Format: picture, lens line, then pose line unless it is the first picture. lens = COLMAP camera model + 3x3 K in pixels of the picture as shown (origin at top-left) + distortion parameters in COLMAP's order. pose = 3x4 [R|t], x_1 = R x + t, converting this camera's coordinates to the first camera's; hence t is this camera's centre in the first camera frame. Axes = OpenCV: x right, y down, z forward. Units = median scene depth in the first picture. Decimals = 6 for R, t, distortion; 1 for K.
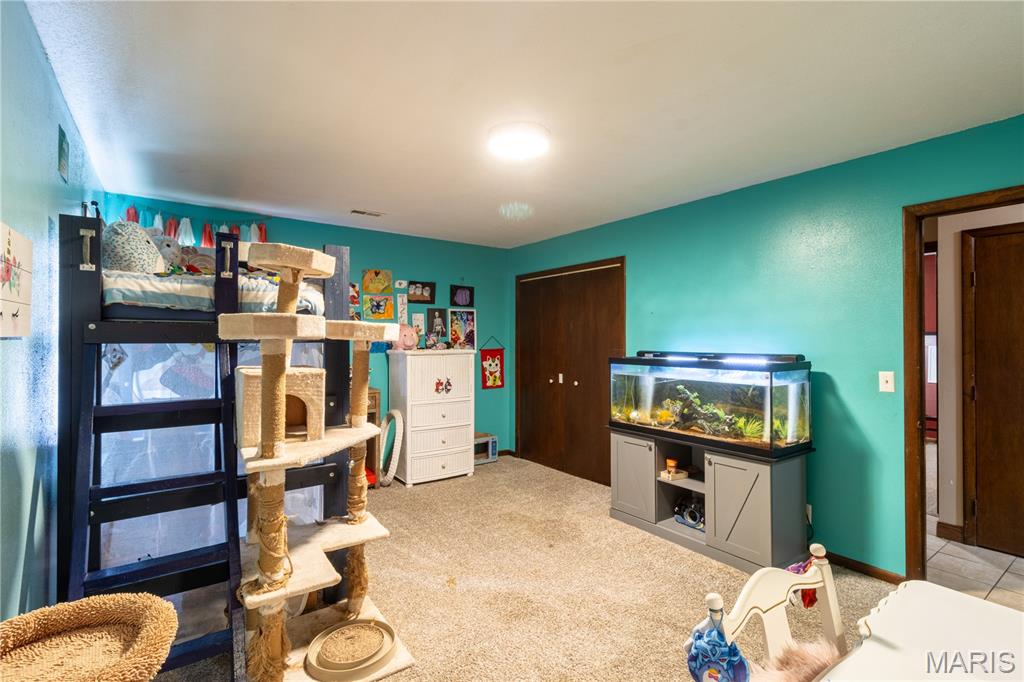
lens RADIAL K [[478.2, 0, 509.2], [0, 478.2, 339.0], [0, 0, 1]] dist [0.002441, 0.001237]
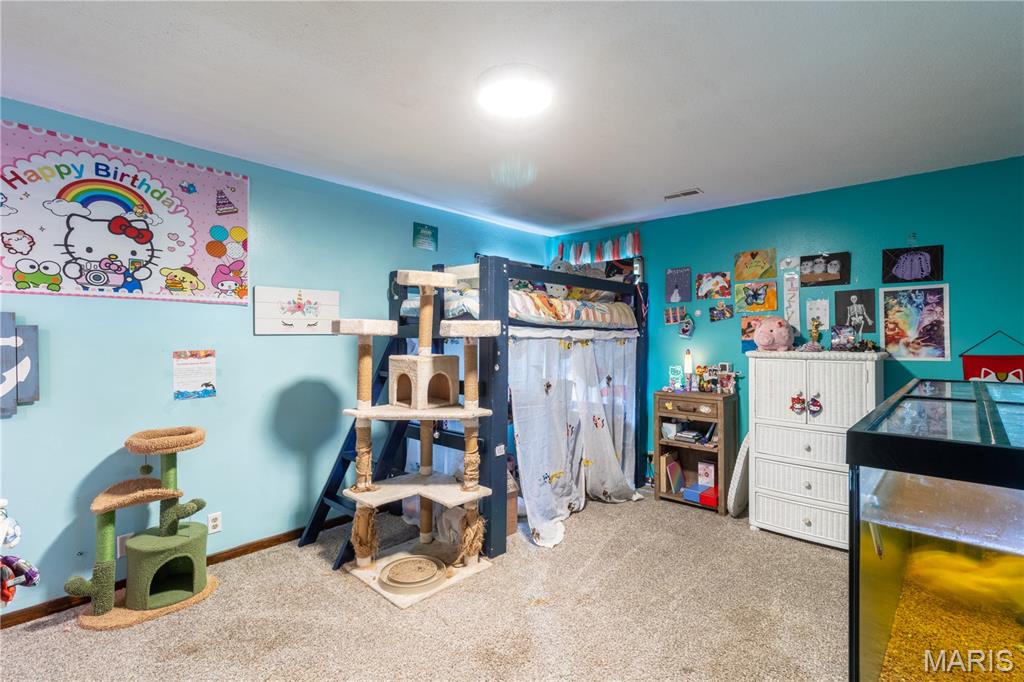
lens RADIAL K [[478.2, 0, 510.8], [0, 478.2, 336.3], [0, 0, 1]] dist [0.002441, 0.001237]
pose [[0.205760, -0.001214, -0.978602, 0.403896], [-0.000643, 0.999999, -0.001376, 0.001330], [0.978602, 0.000912, 0.205759, 0.403986]]
